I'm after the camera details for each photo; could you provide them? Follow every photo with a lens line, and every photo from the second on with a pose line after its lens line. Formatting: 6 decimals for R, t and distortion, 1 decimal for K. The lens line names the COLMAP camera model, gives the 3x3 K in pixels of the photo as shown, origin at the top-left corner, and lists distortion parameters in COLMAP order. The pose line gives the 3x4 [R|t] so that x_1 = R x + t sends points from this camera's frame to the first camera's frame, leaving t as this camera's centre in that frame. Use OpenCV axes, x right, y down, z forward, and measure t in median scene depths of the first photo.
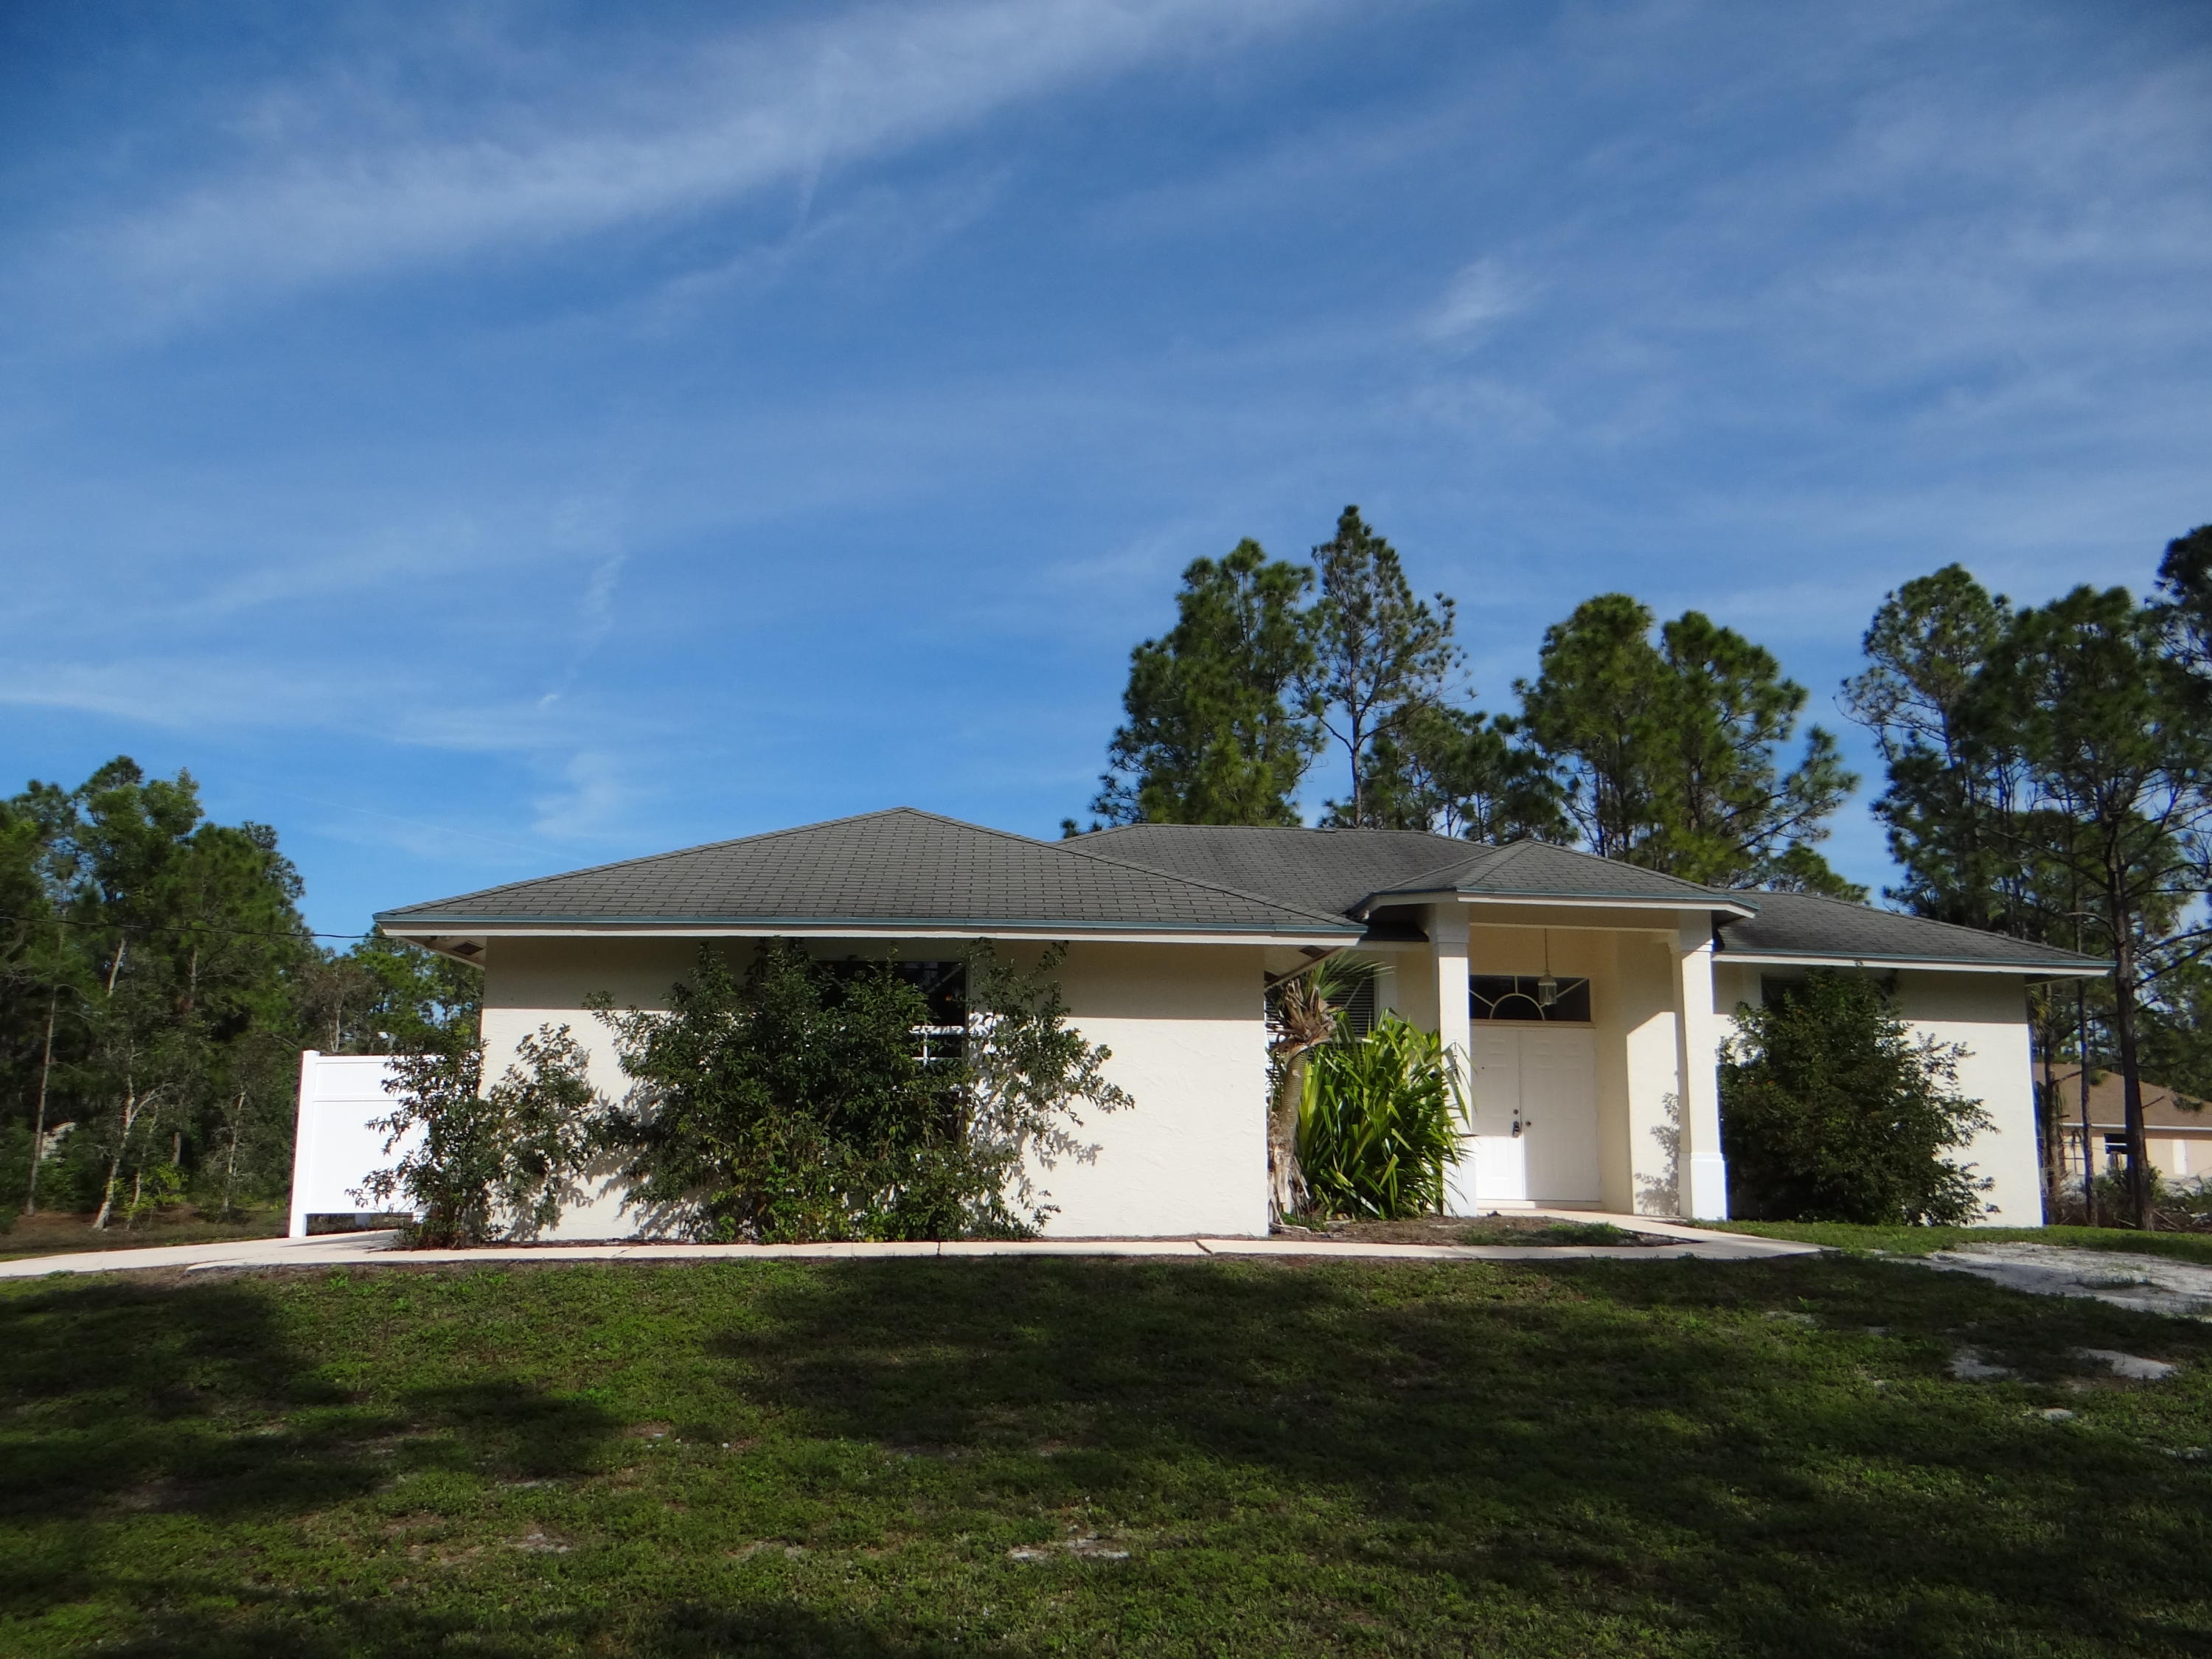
lens RADIAL K [[1769.4, 0, 1113.4], [0, 1769.4, 826.3], [0, 0, 1]] dist [0.021504, -0.022680]
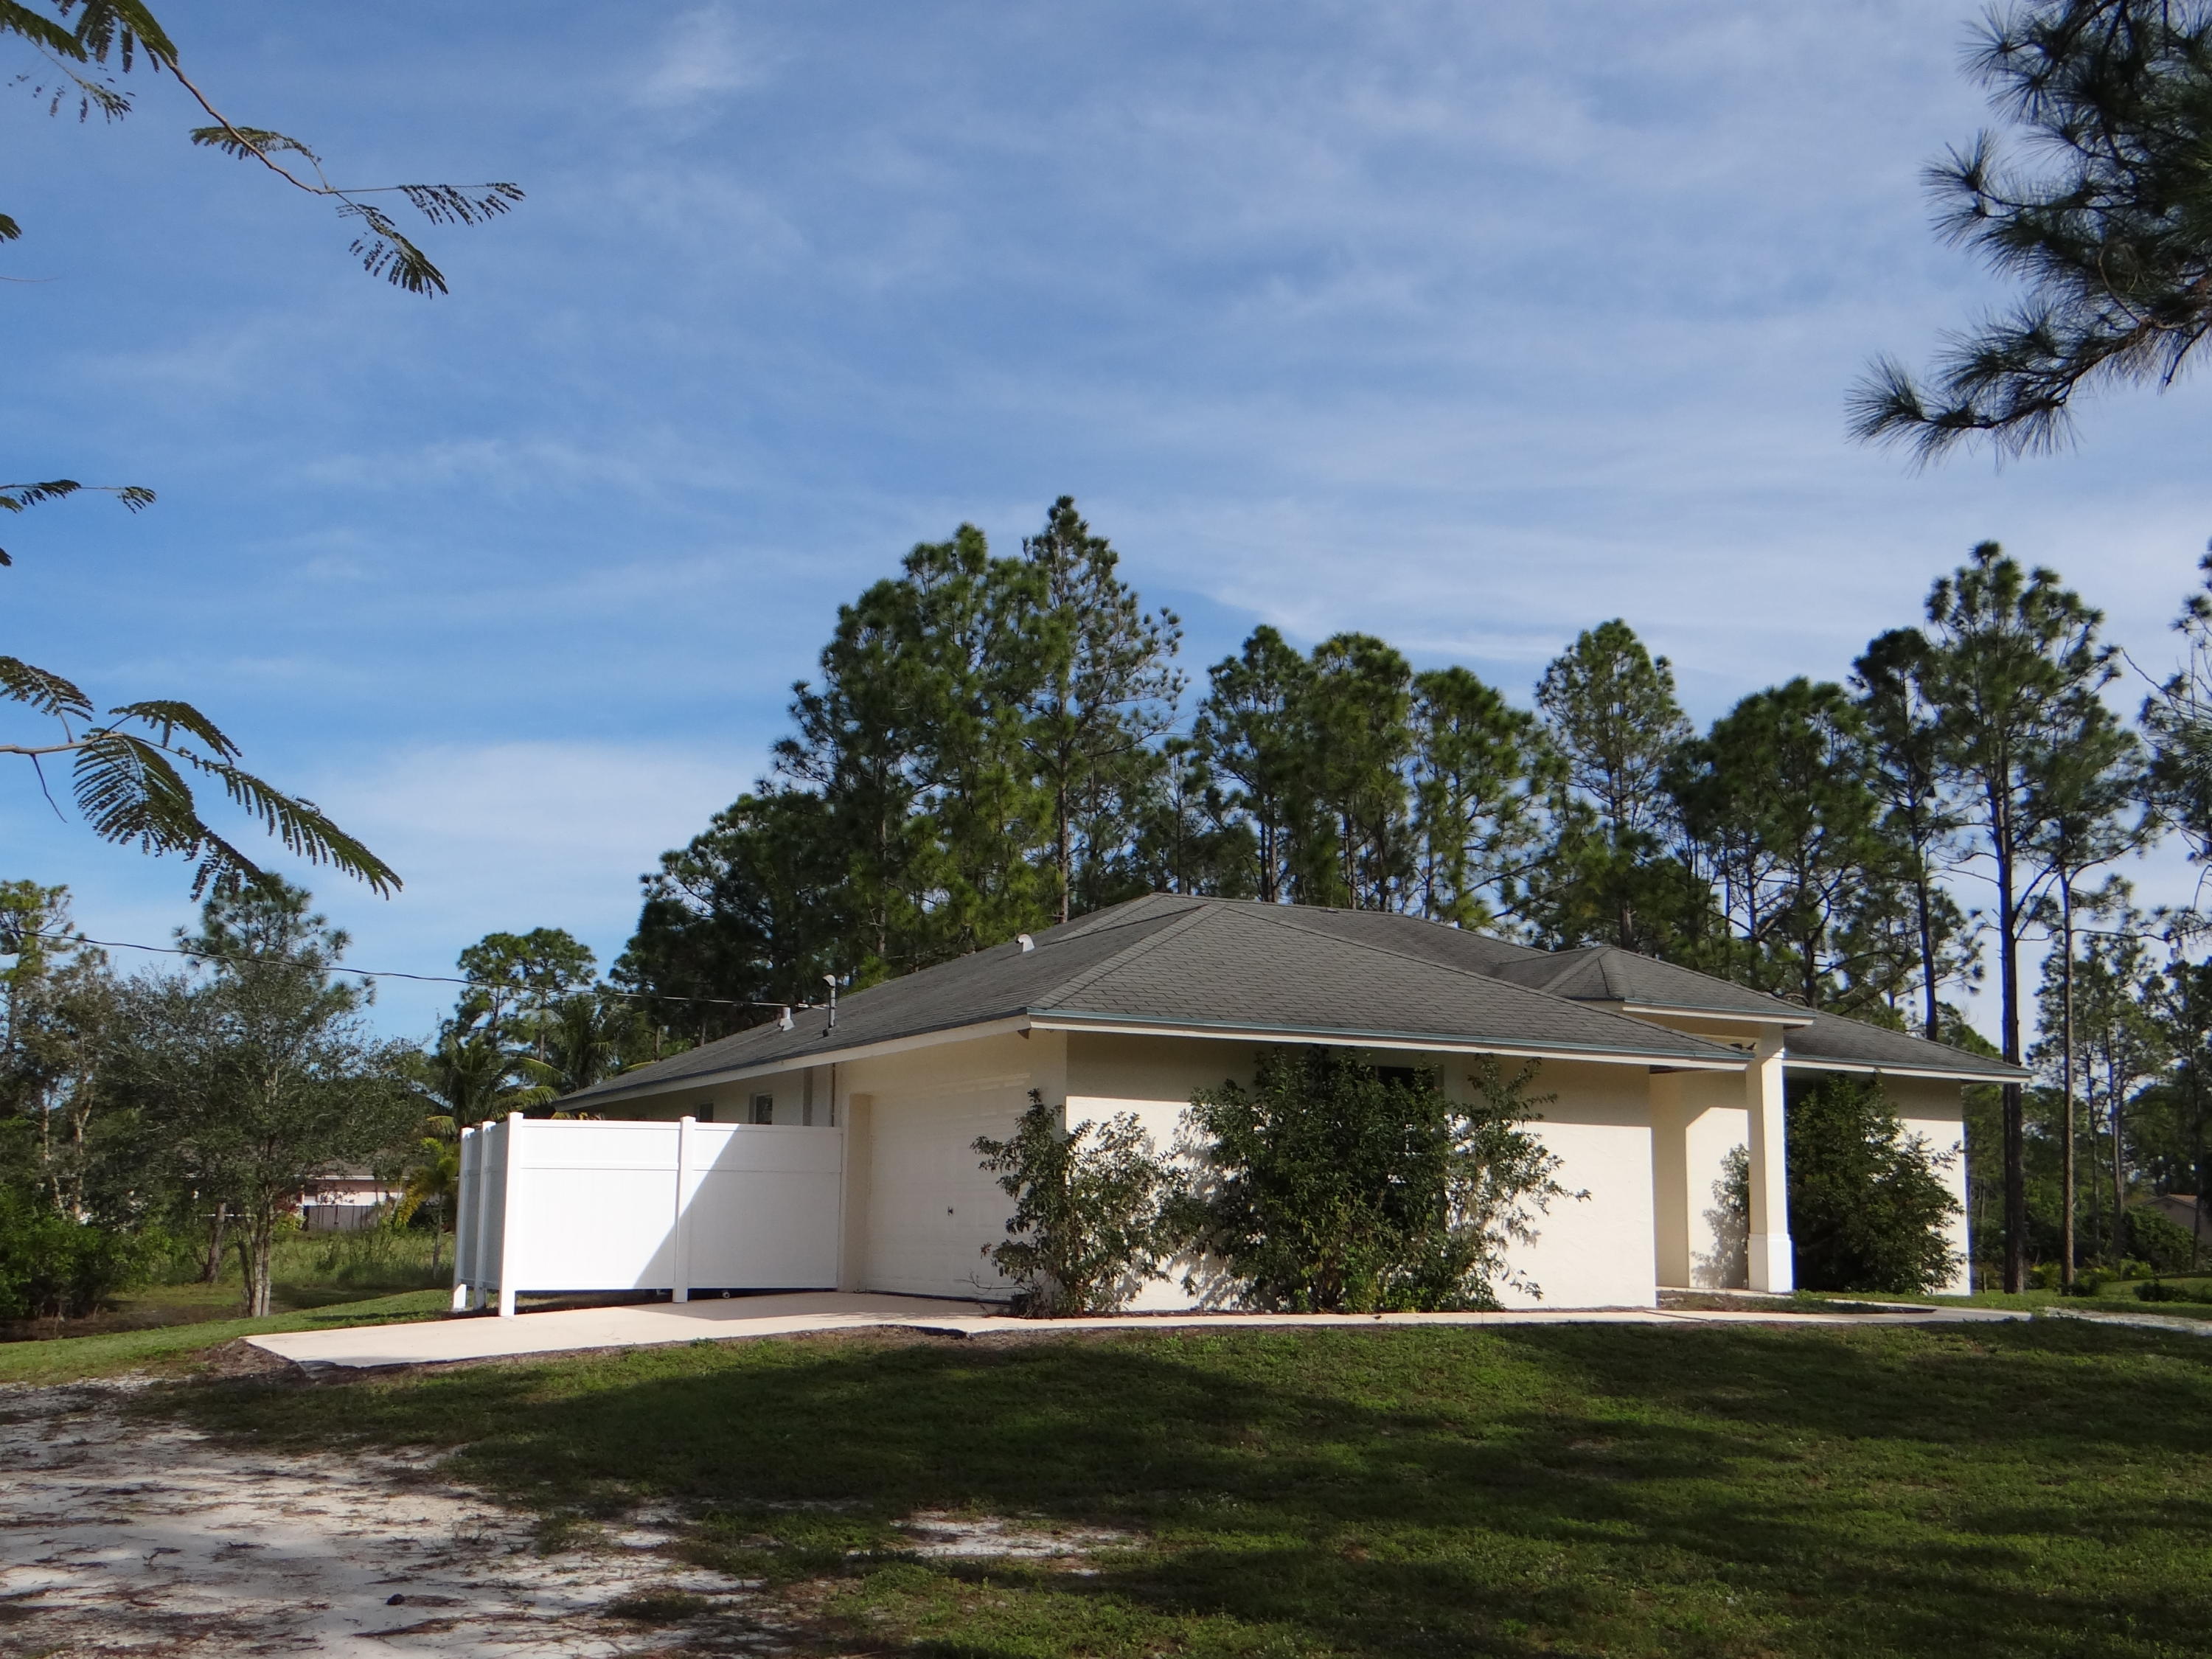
lens RADIAL K [[2446.1, 0, 1093.0], [0, 2446.1, 829.1], [0, 0, 1]] dist [0.041284, 0.000000]
pose [[0.926197, 0.060124, 0.372216, -0.354871], [-0.067668, 0.997682, 0.007226, -0.031536], [-0.370919, -0.031880, 0.928118, -0.163216]]
